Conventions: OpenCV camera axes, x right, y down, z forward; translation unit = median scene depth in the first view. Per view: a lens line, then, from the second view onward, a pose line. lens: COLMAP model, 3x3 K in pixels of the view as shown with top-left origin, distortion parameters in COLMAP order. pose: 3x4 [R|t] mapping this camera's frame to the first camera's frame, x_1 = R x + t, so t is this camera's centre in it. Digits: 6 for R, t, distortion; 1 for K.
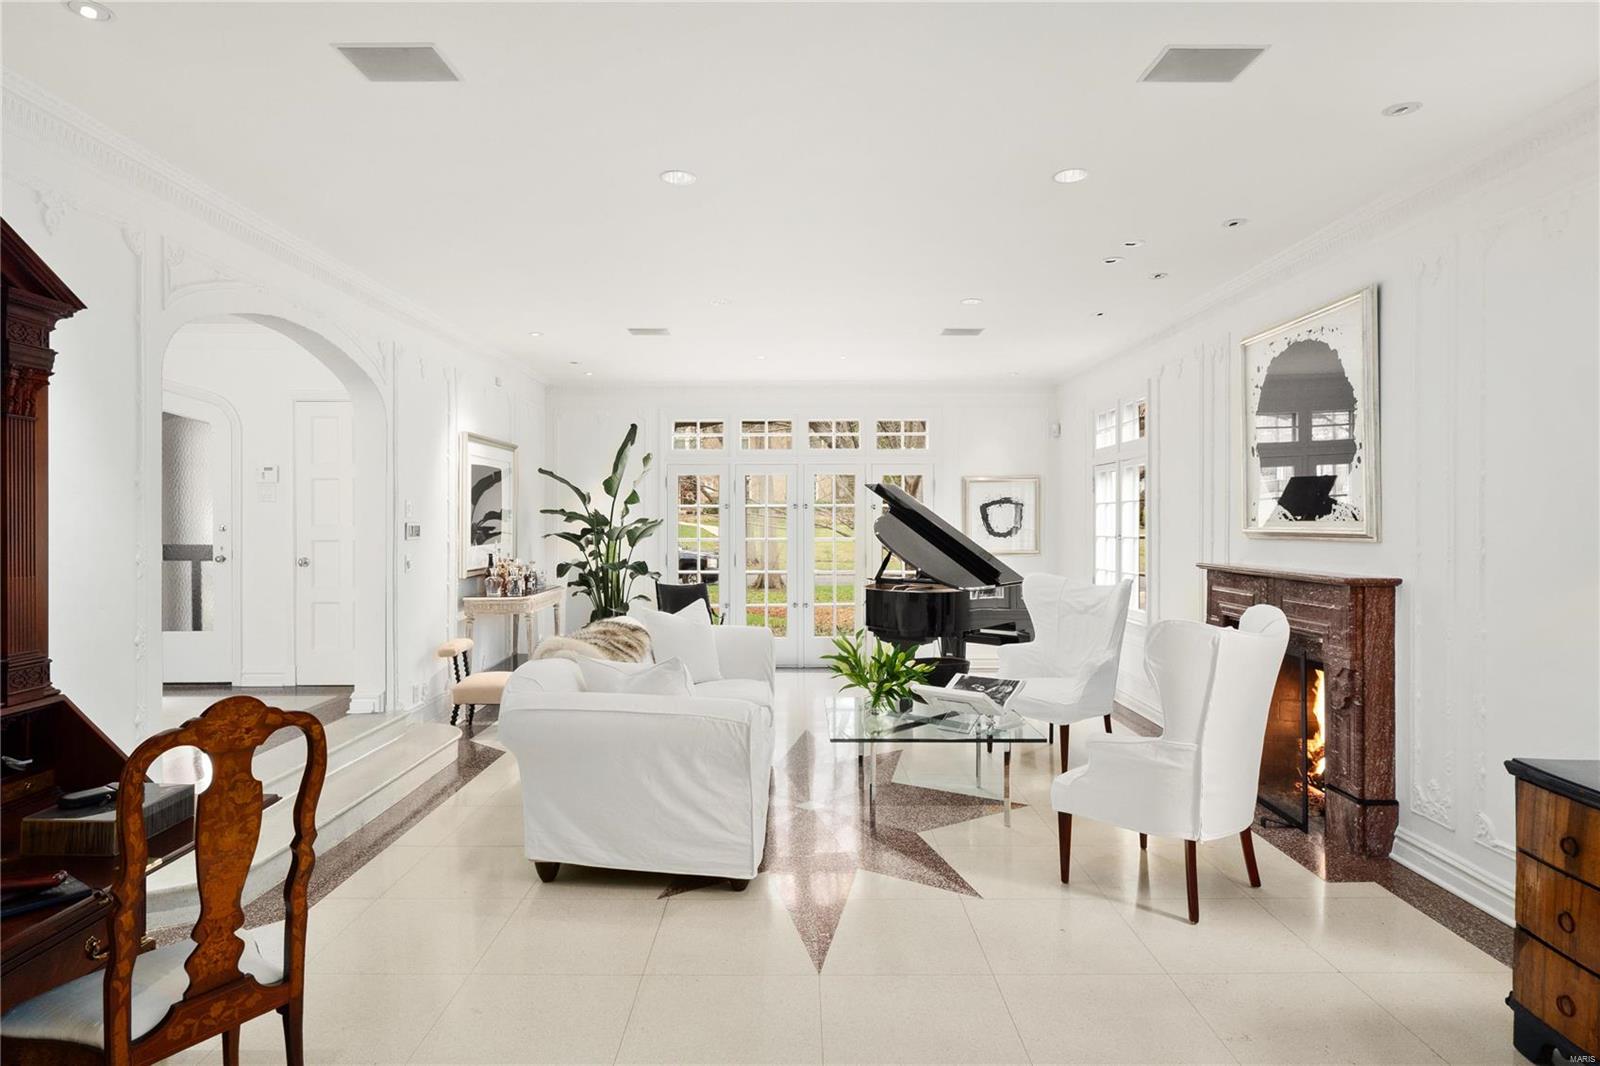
lens RADIAL K [[918.0, 0, 800.0], [0, 918.0, 533.0], [0, 0, 1]] dist [-0.002075, -0.000338]
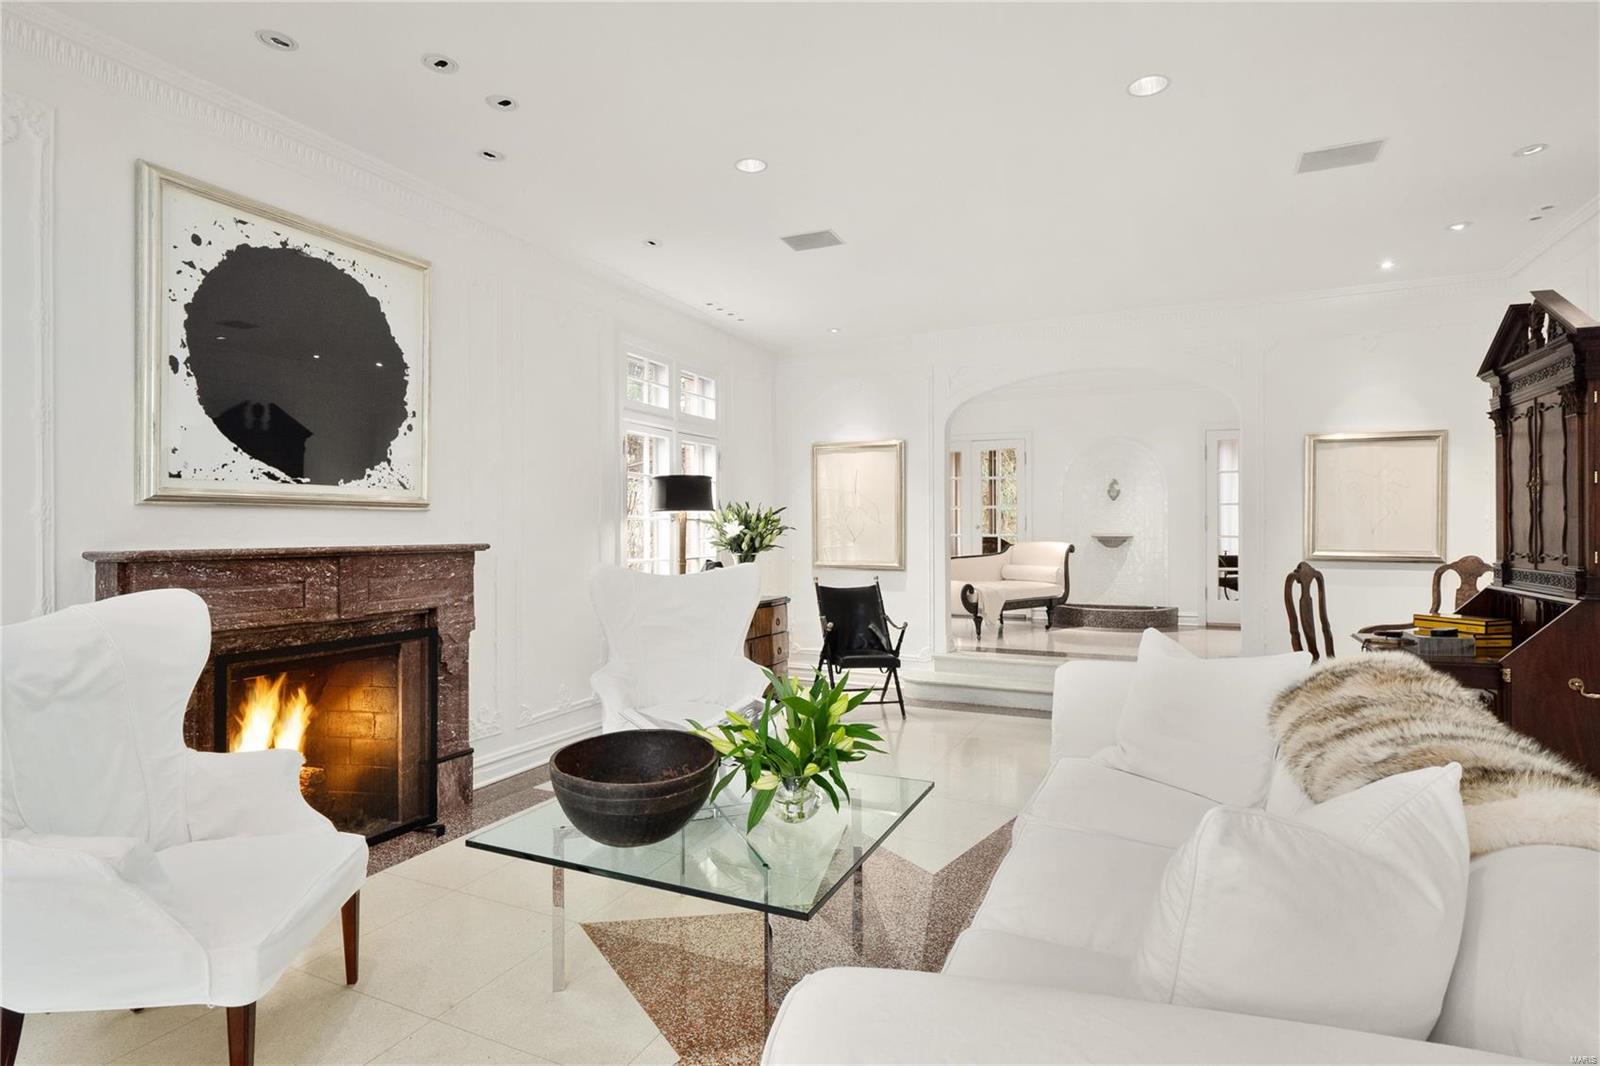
lens RADIAL K [[823.4, 0, 797.5], [0, 823.4, 526.5], [0, 0, 1]] dist [0.000409, -0.000818]
pose [[-0.906377, 0.009198, 0.422370, -0.133541], [0.012869, 0.999900, 0.005840, 0.025322], [-0.422274, 0.010728, -0.906405, 1.553696]]
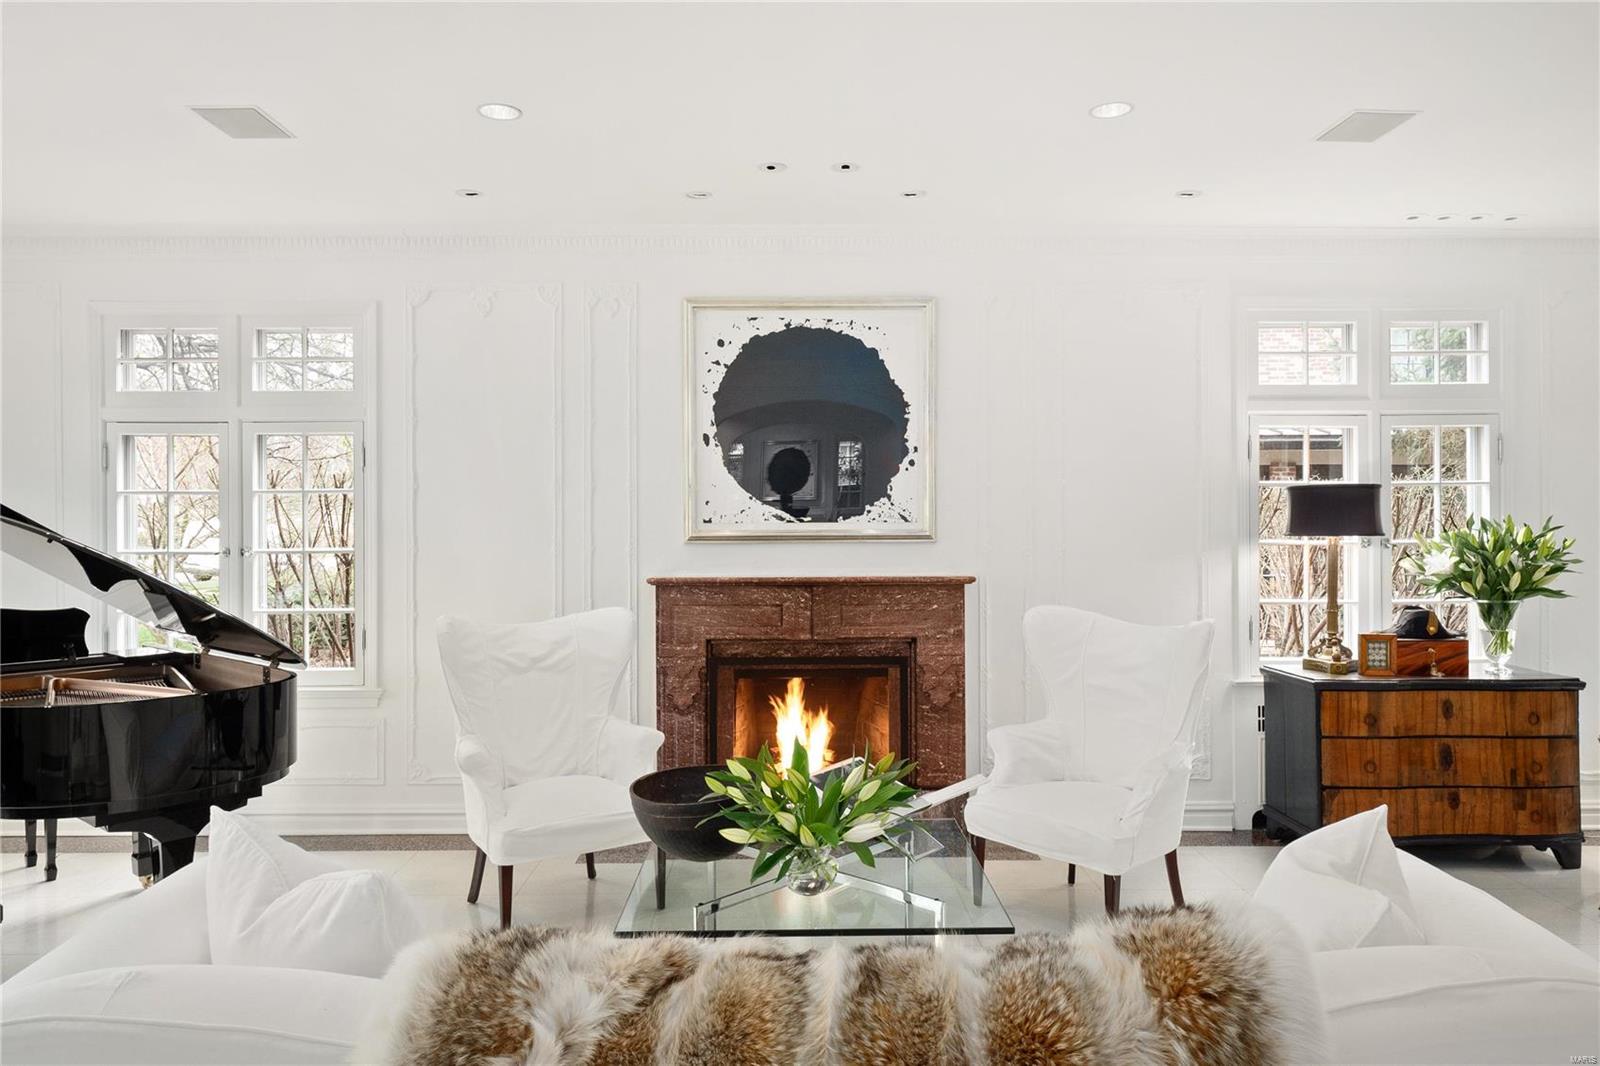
lens RADIAL K [[1045.3, 0, 800.0], [0, 1045.3, 533.0], [0, 0, 1]] dist [-0.033431, -0.000134]
pose [[-0.004622, -0.012945, 0.999906, -0.535720], [0.015302, 0.999798, 0.013014, -0.017554], [-0.999872, 0.015361, -0.004423, 1.080888]]
